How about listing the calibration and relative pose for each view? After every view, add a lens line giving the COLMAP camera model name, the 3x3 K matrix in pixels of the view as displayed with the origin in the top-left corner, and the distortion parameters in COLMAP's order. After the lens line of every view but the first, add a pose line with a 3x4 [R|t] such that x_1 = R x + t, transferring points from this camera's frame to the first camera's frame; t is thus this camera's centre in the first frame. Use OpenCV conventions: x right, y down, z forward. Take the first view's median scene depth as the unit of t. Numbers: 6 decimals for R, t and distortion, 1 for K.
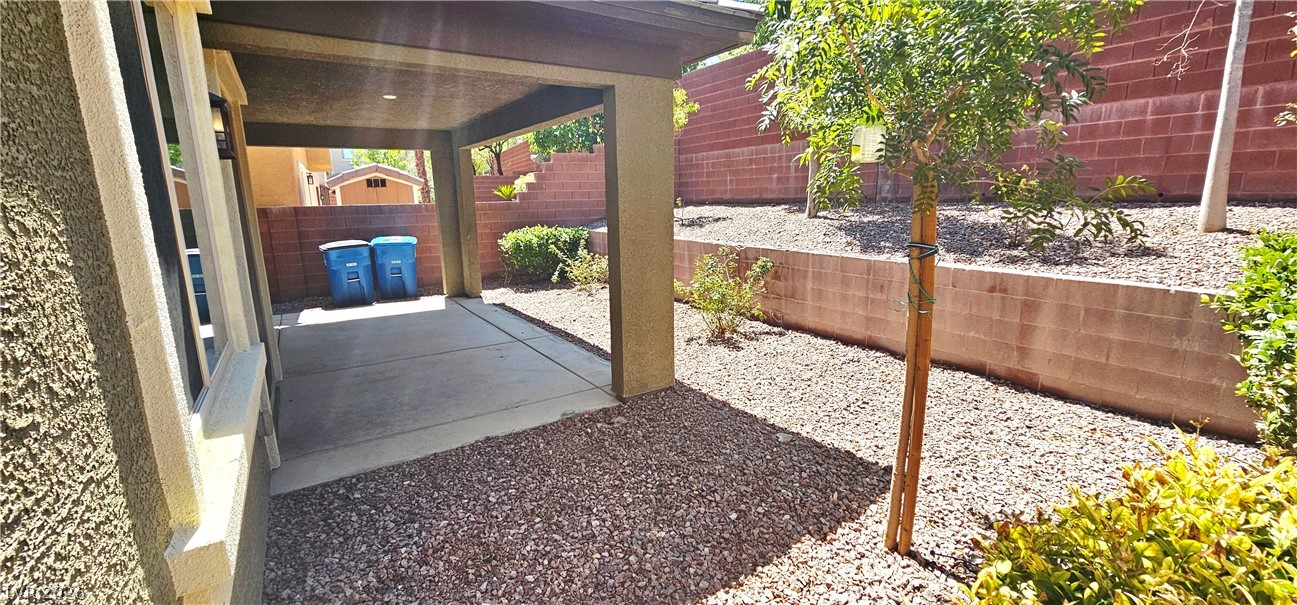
lens RADIAL K [[530.9, 0, 648.5], [0, 530.9, 302.5], [0, 0, 1]] dist [-0.001370, -0.000398]
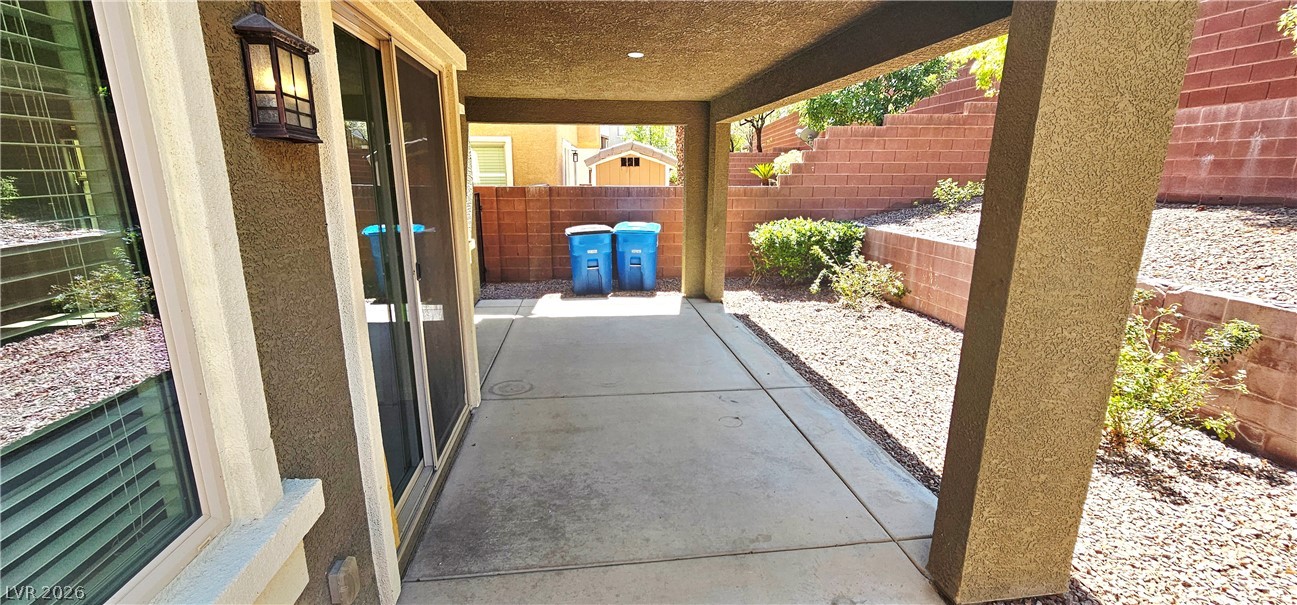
lens RADIAL K [[530.9, 0, 648.5], [0, 530.9, 302.5], [0, 0, 1]] dist [-0.001370, -0.000398]
pose [[0.896174, 0.124141, -0.425982, -0.061275], [-0.105362, 0.992142, 0.067472, -0.053022], [0.431011, -0.015584, 0.902212, 0.191780]]
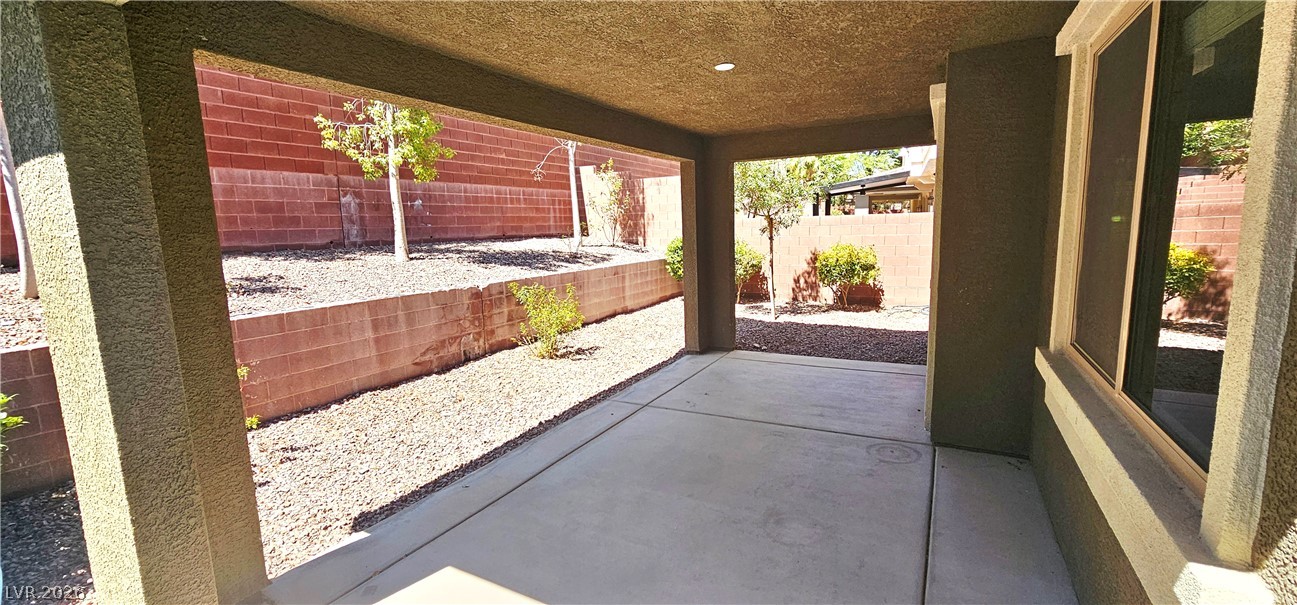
lens RADIAL K [[530.9, 0, 648.5], [0, 530.9, 302.5], [0, 0, 1]] dist [-0.001370, -0.000398]
pose [[-0.462100, -0.095042, 0.881720, -0.638706], [0.210490, 0.954074, 0.213157, -0.167415], [-0.861486, 0.284093, -0.420873, 0.881157]]
